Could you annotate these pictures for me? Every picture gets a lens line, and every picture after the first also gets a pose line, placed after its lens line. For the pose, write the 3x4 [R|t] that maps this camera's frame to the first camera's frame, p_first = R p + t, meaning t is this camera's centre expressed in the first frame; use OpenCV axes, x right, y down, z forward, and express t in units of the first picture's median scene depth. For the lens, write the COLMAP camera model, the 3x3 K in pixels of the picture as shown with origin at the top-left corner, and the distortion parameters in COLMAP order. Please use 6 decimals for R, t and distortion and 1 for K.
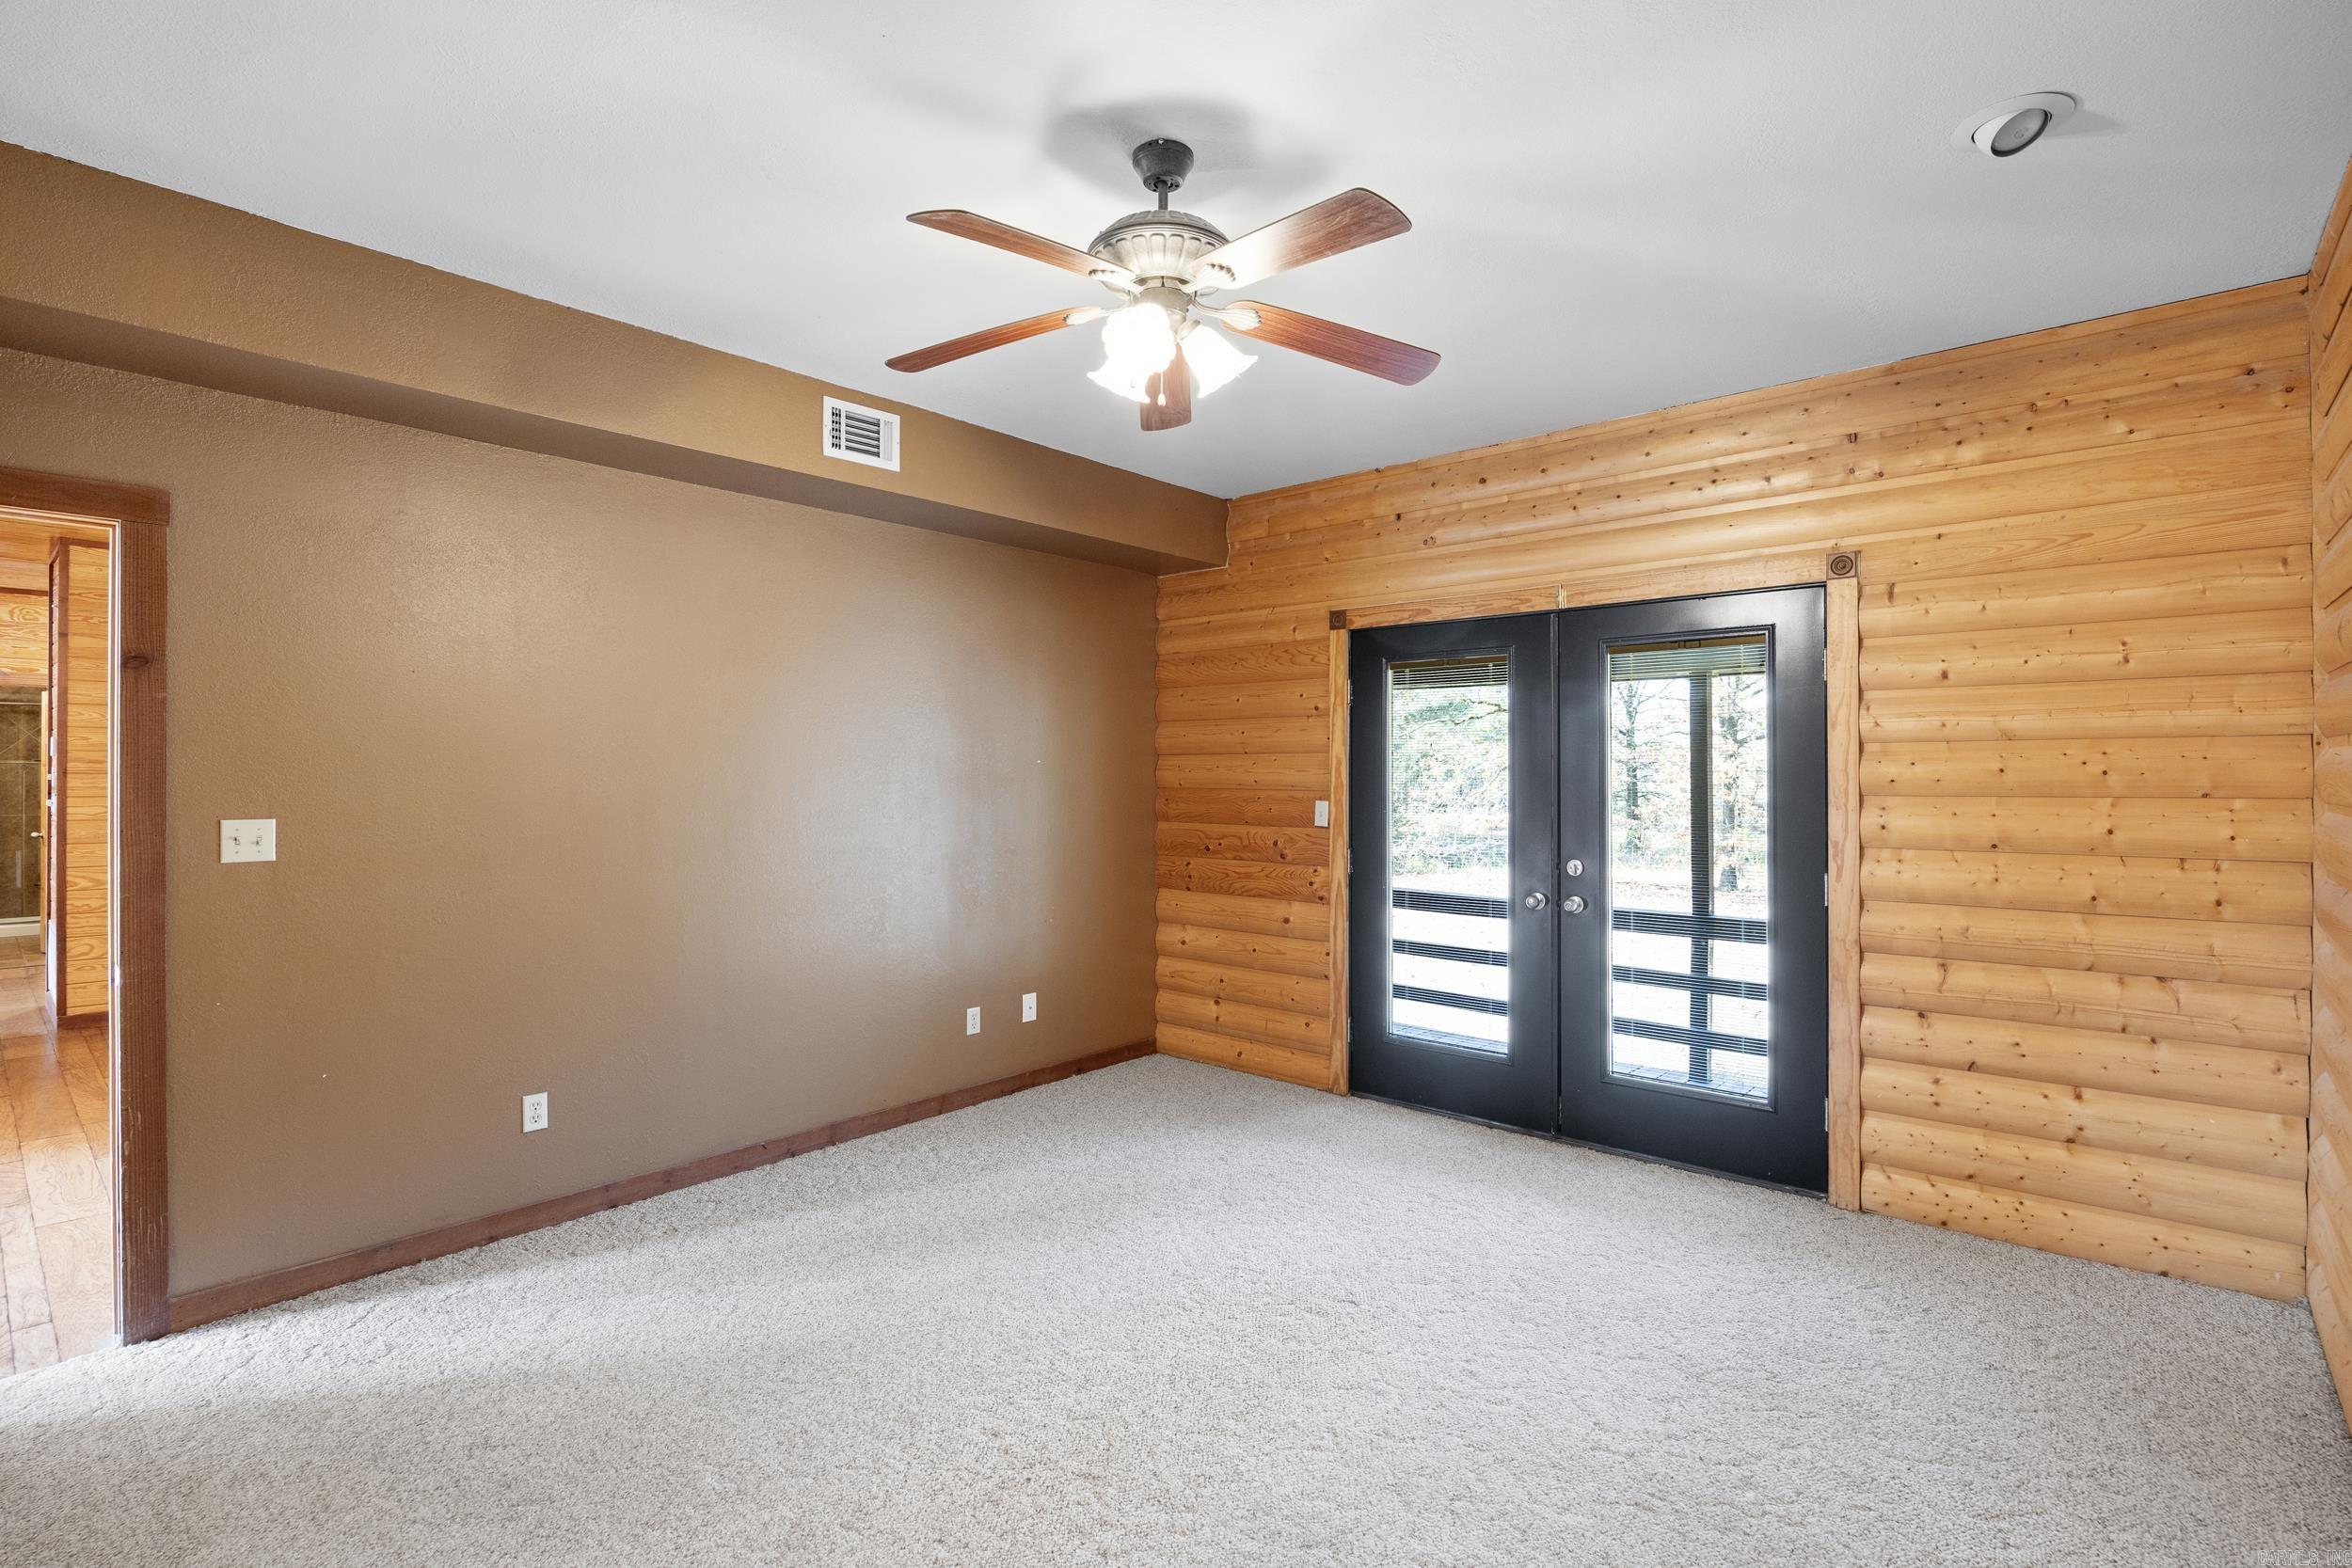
lens RADIAL K [[1079.9, 0, 1181.9], [0, 1079.9, 774.6], [0, 0, 1]] dist [-0.014505, 0.001052]
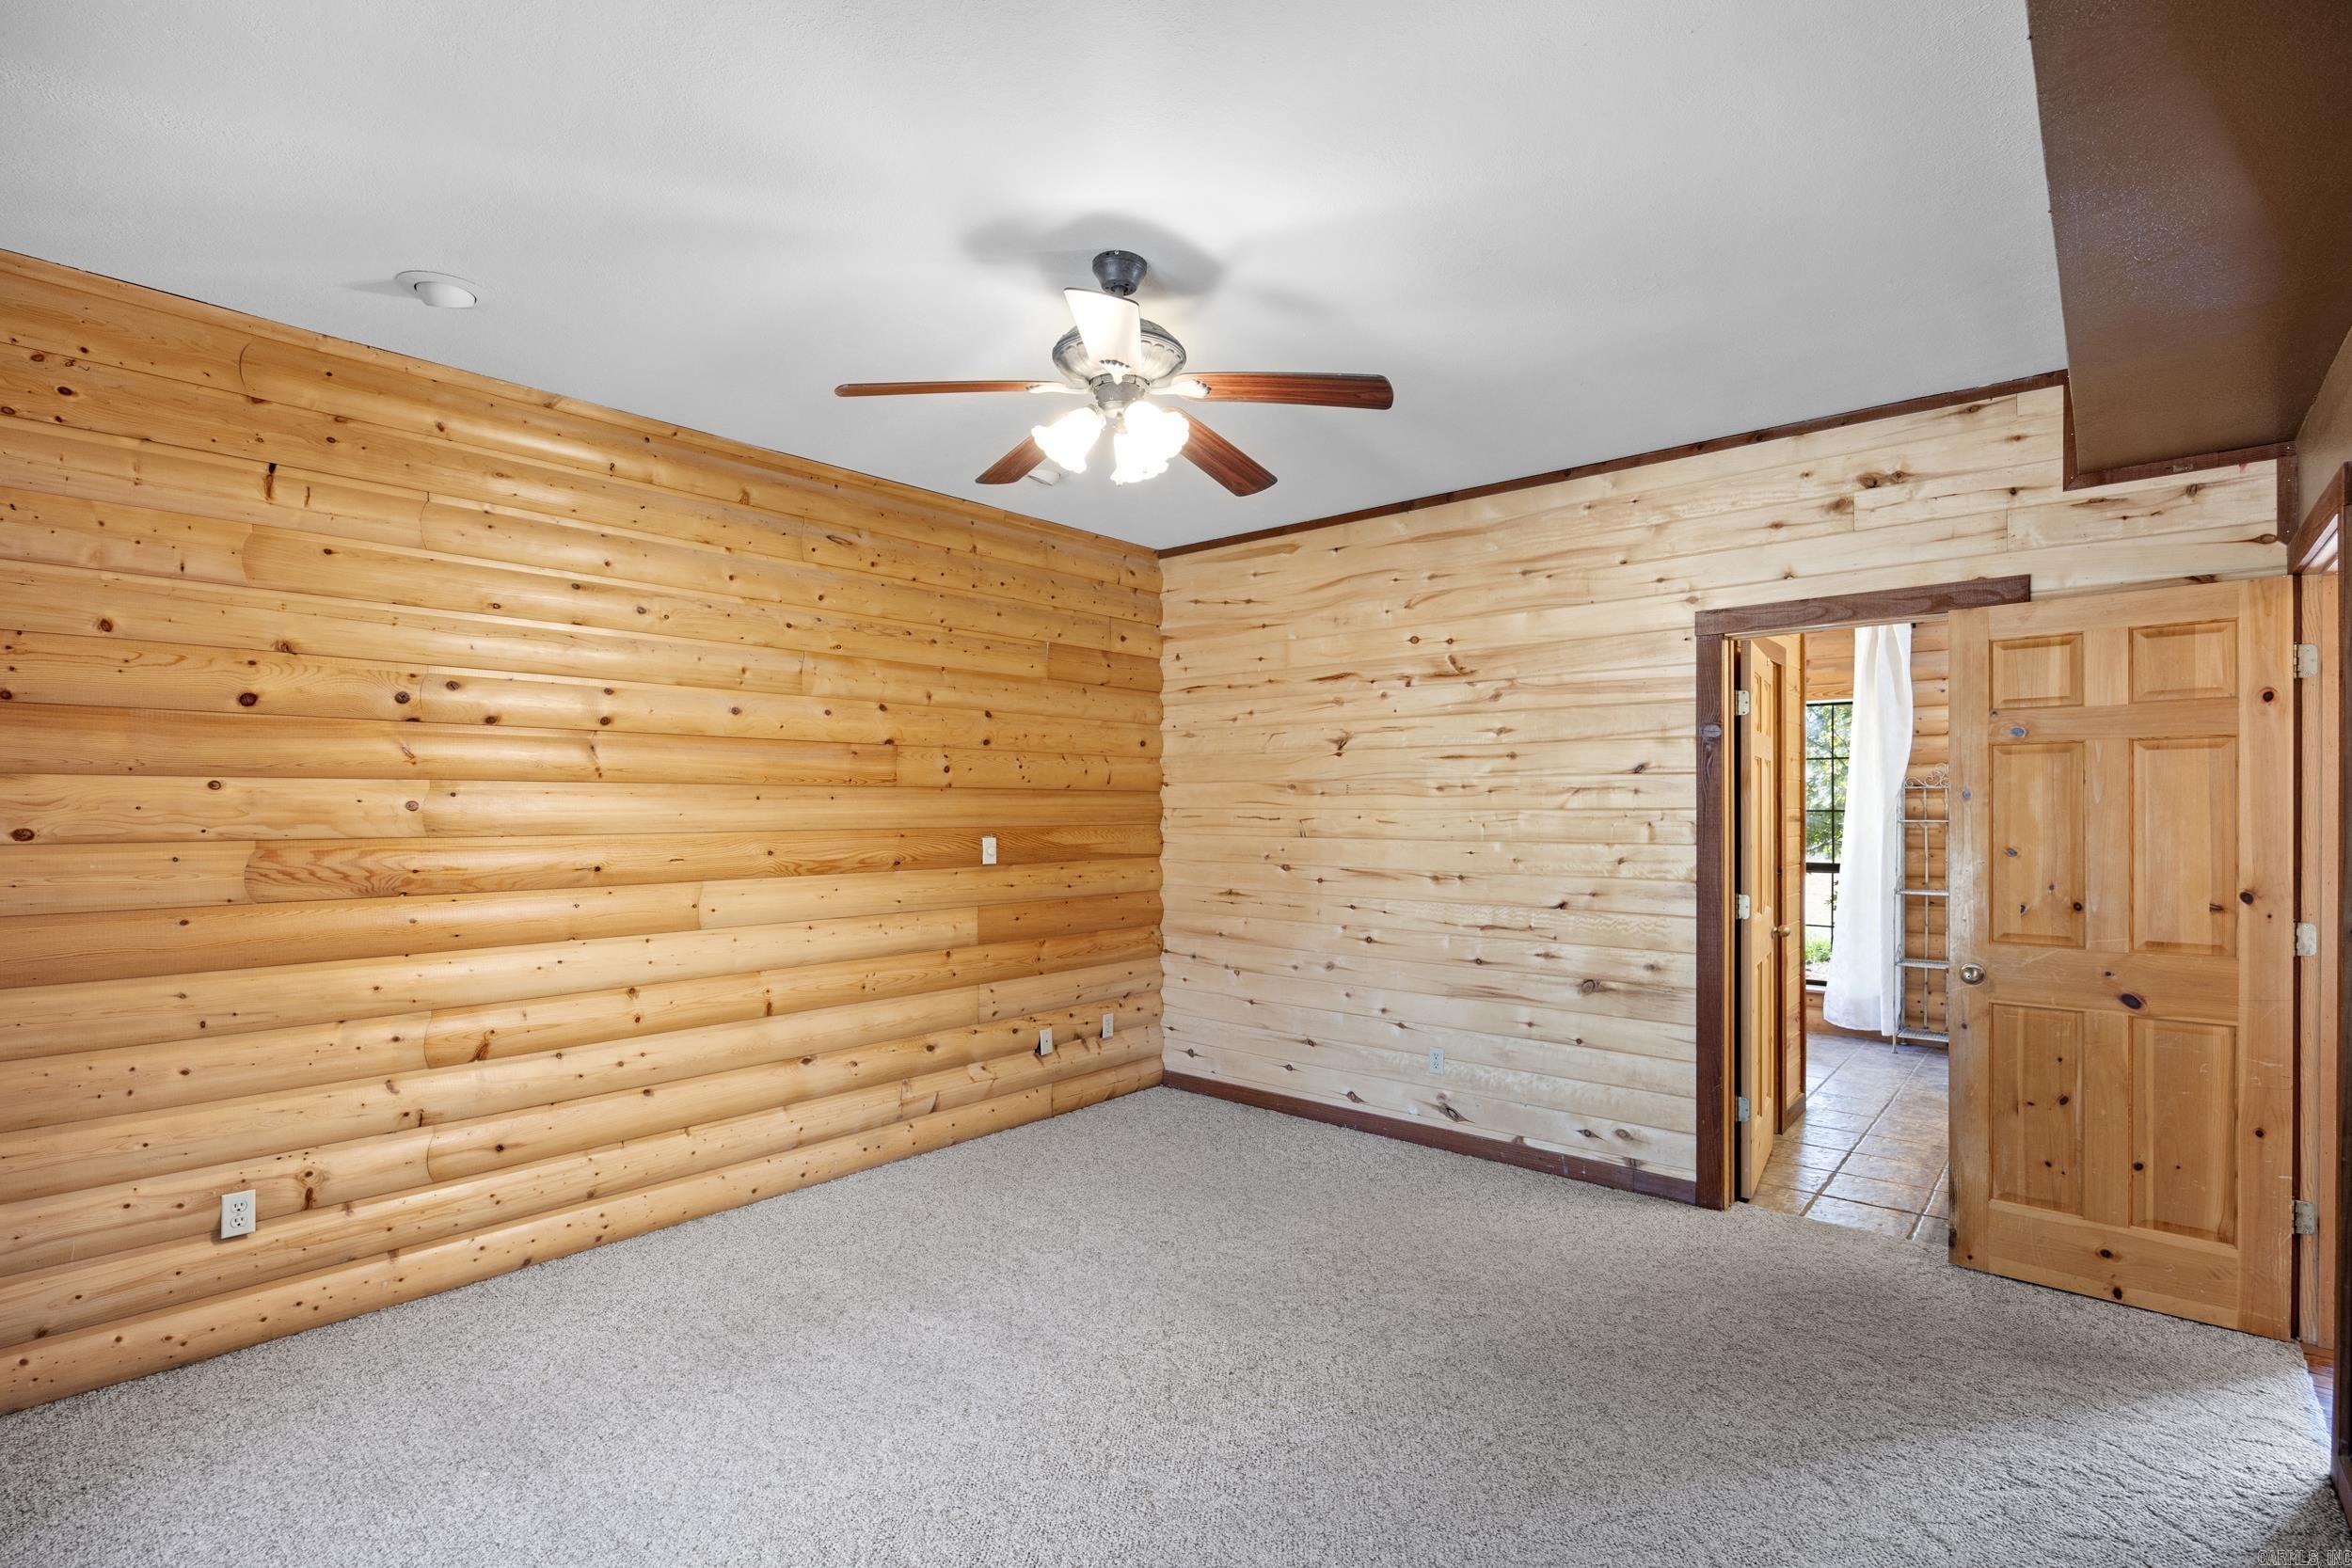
lens RADIAL K [[1079.9, 0, 1218.3], [0, 1079.9, 816.6], [0, 0, 1]] dist [-0.014505, 0.001052]
pose [[-0.999899, 0.001307, -0.014159, -0.069685], [0.001162, 0.999947, 0.010198, -0.002944], [0.014172, 0.010180, -0.999848, 1.431487]]
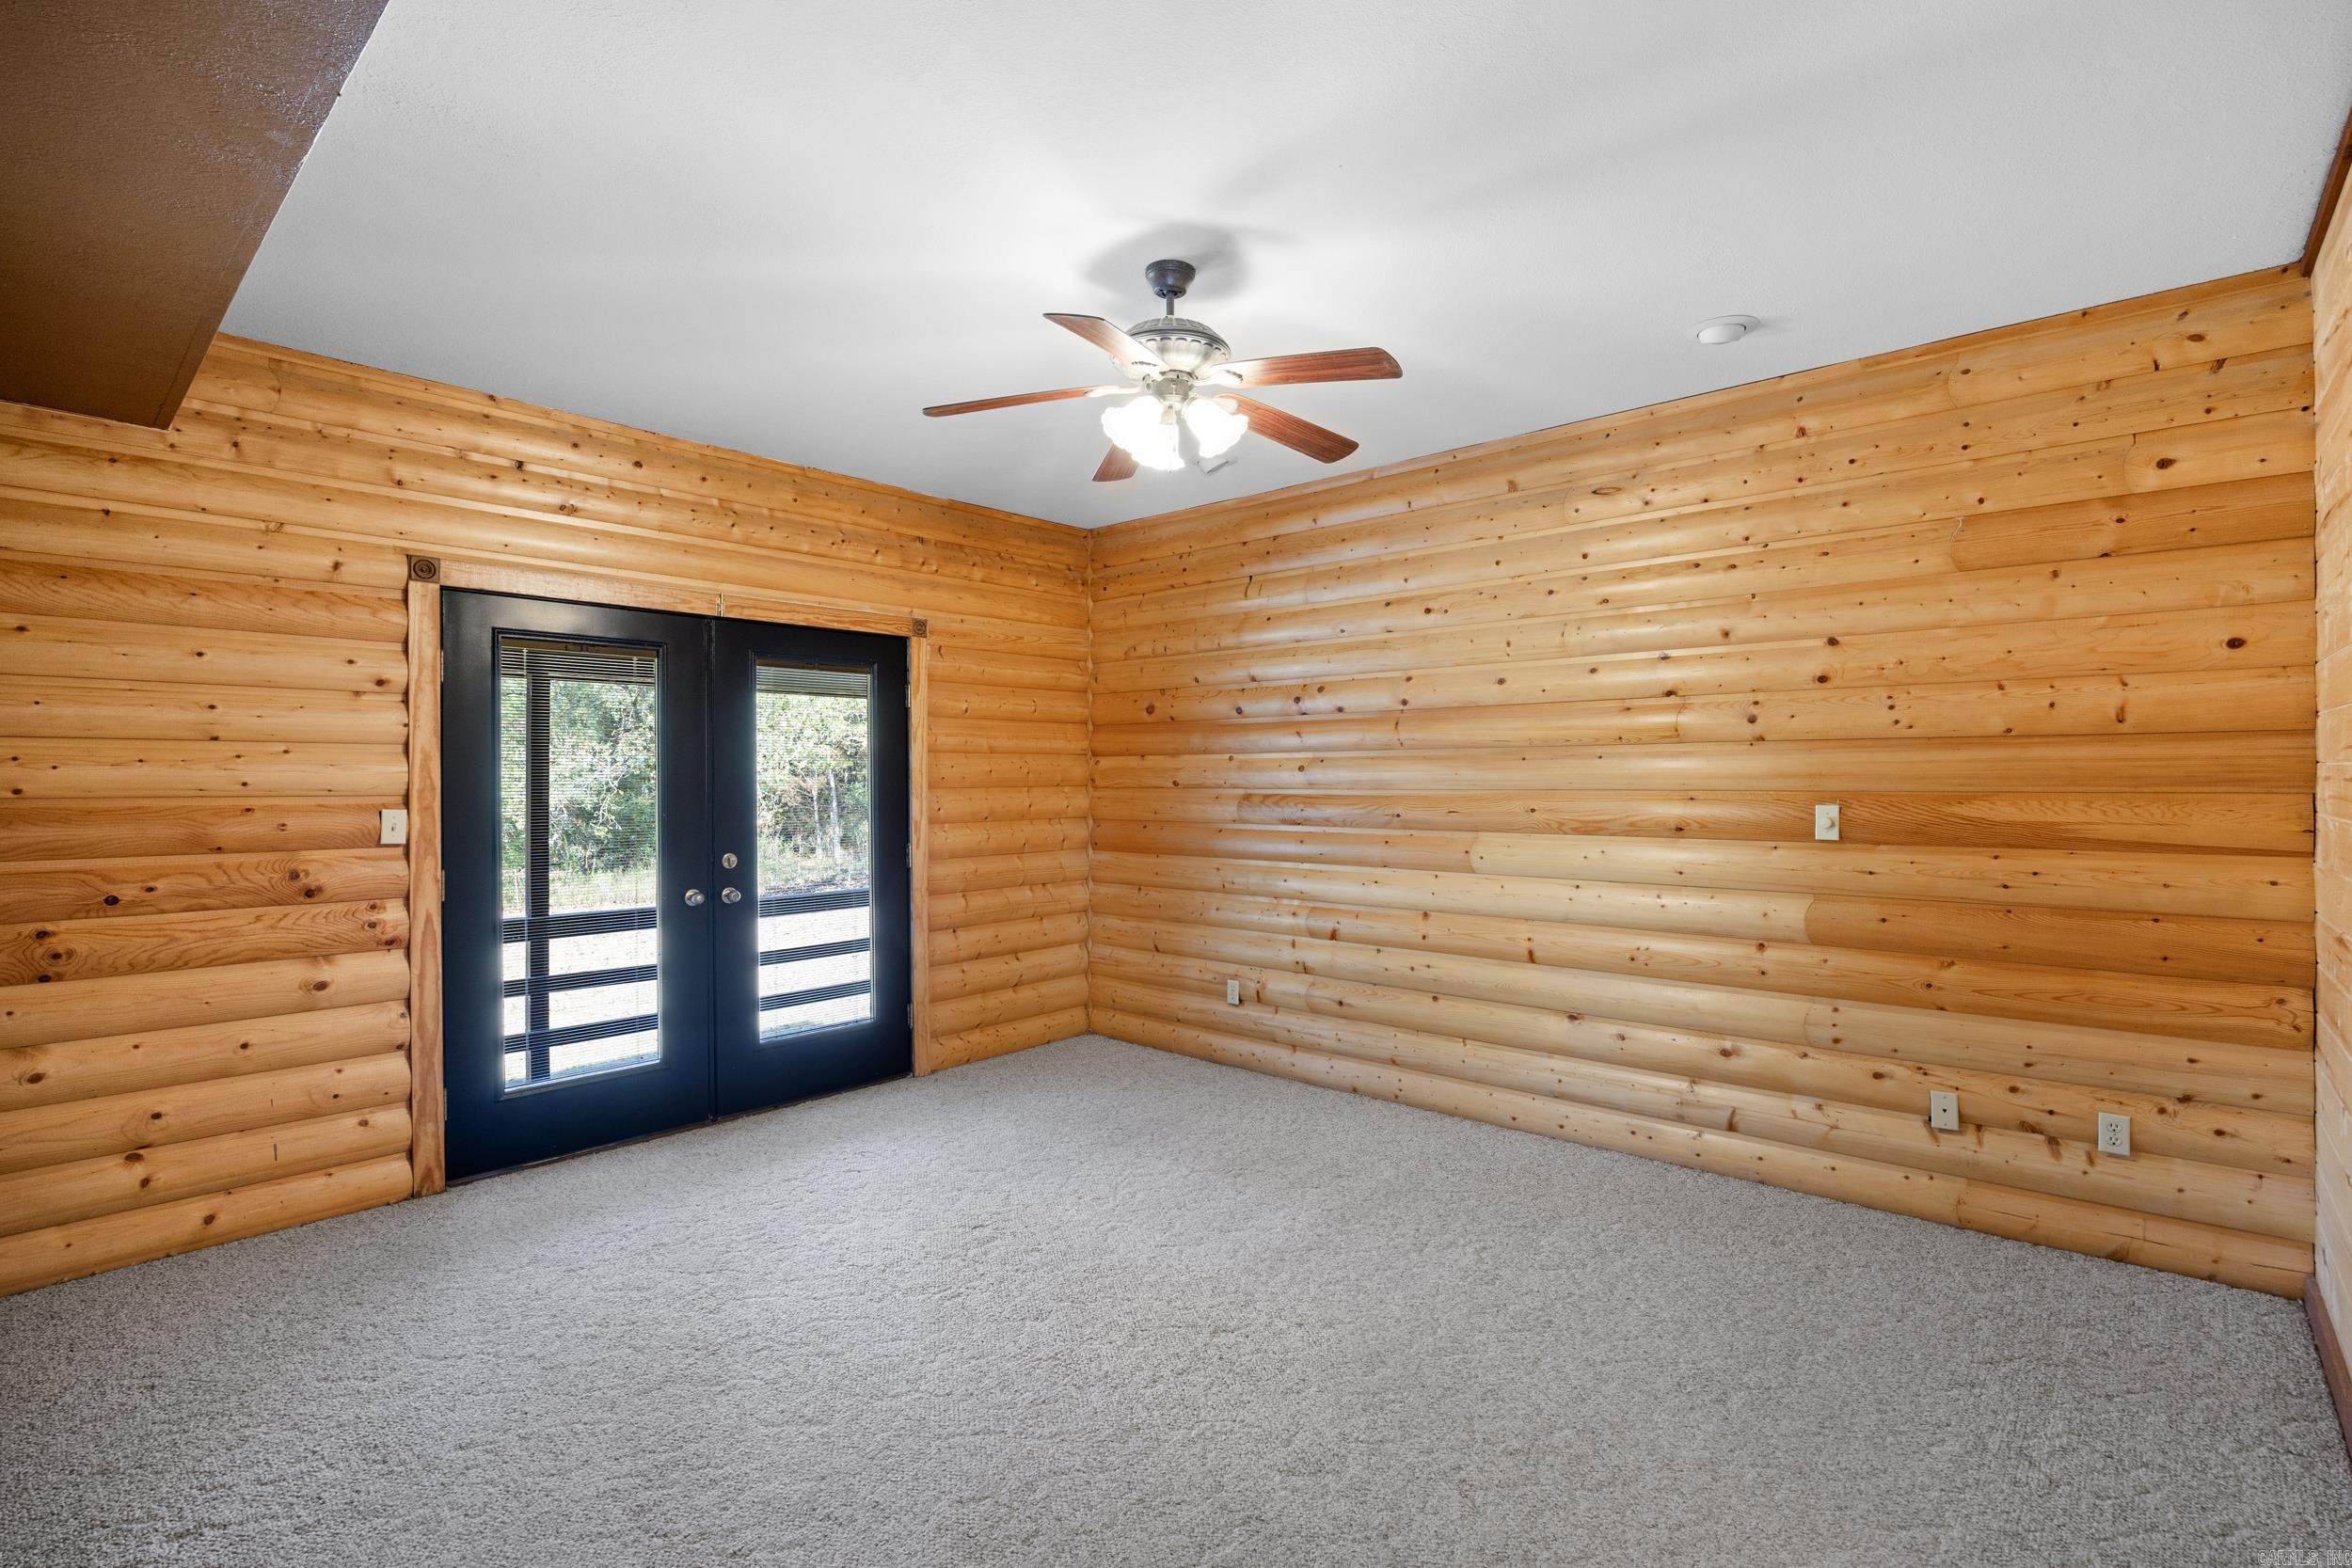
lens RADIAL K [[1079.9, 0, 1180.3], [0, 1079.9, 782.9], [0, 0, 1]] dist [-0.014505, 0.001052]
pose [[0.017779, -0.002496, 0.999839, -0.848087], [0.005444, 0.999982, 0.002400, 0.010891], [-0.999827, 0.005401, 0.017792, 0.649024]]
